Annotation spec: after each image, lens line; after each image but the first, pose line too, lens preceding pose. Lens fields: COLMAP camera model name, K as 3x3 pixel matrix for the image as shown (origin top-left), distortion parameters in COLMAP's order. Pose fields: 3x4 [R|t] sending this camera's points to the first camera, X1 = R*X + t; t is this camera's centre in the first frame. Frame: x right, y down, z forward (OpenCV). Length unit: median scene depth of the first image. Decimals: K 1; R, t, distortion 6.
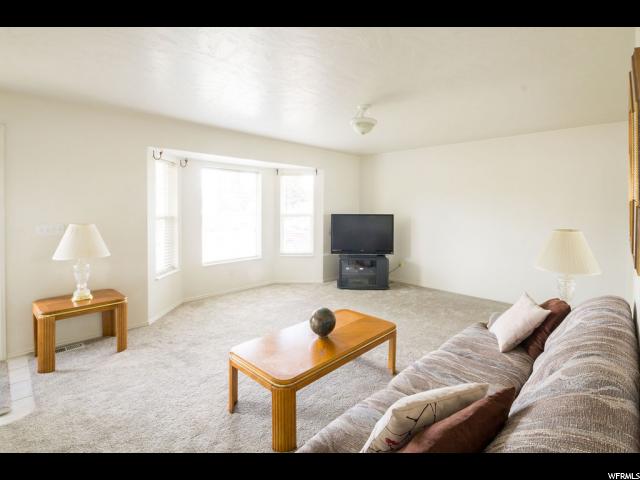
lens RADIAL K [[307.1, 0, 320.0], [0, 307.1, 240.0], [0, 0, 1]] dist [-0.000190, -0.000554]
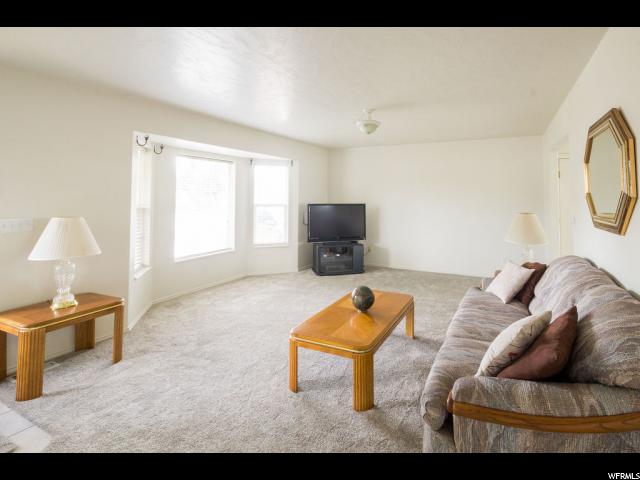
lens RADIAL K [[327.0, 0, 321.5], [0, 327.0, 215.0], [0, 0, 1]] dist [-0.001454, -0.000061]
pose [[0.951133, -0.018636, 0.308219, -0.303270], [0.034905, 0.998268, -0.047354, 0.007665], [-0.306803, 0.055799, 0.950136, -0.068341]]
